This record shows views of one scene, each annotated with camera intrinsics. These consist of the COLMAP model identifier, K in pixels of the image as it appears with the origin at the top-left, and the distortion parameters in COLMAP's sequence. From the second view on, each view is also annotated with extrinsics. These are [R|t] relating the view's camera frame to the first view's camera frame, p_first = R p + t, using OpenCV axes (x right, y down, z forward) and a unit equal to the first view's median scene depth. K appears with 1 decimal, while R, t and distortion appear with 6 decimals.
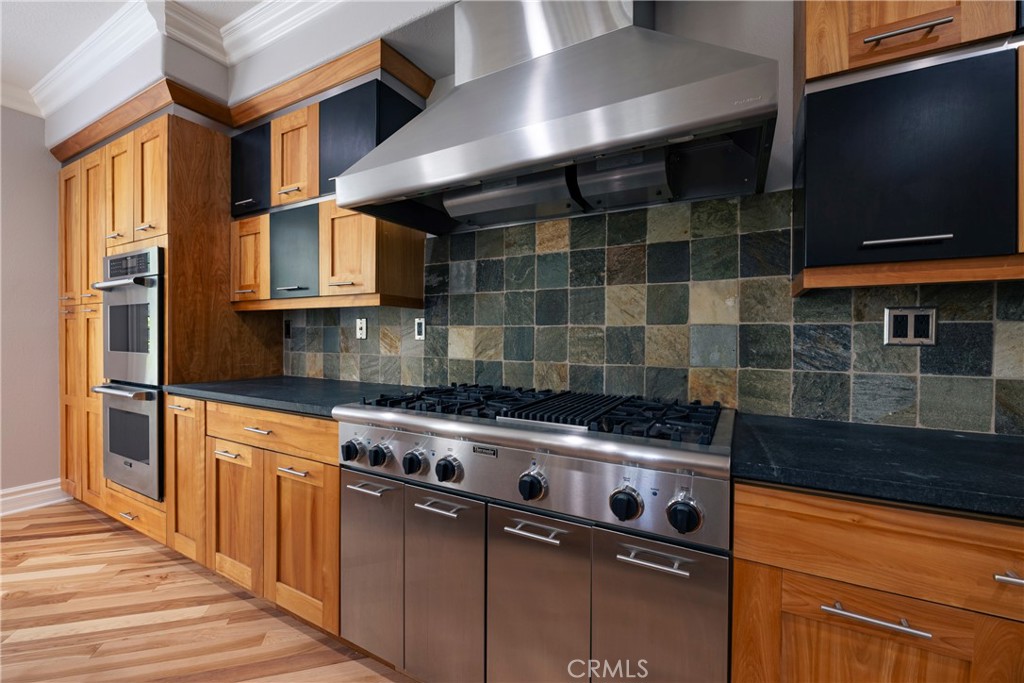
lens RADIAL K [[436.2, 0, 458.2], [0, 436.2, 341.5], [0, 0, 1]] dist [-0.009773, -0.000006]
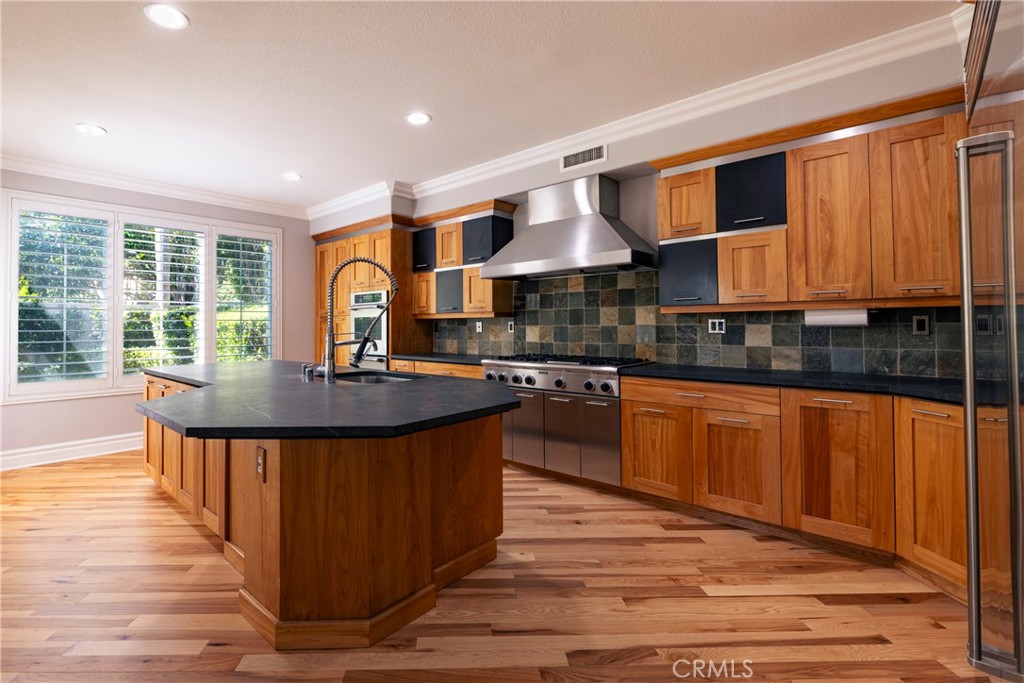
lens RADIAL K [[484.0, 0, 417.1], [0, 484.0, 322.8], [0, 0, 1]] dist [-0.000969, -0.000083]
pose [[0.976888, -0.014401, -0.213267, -0.039384], [0.010721, 0.999773, -0.018403, -0.013849], [0.213484, 0.015692, 0.976821, -1.399606]]
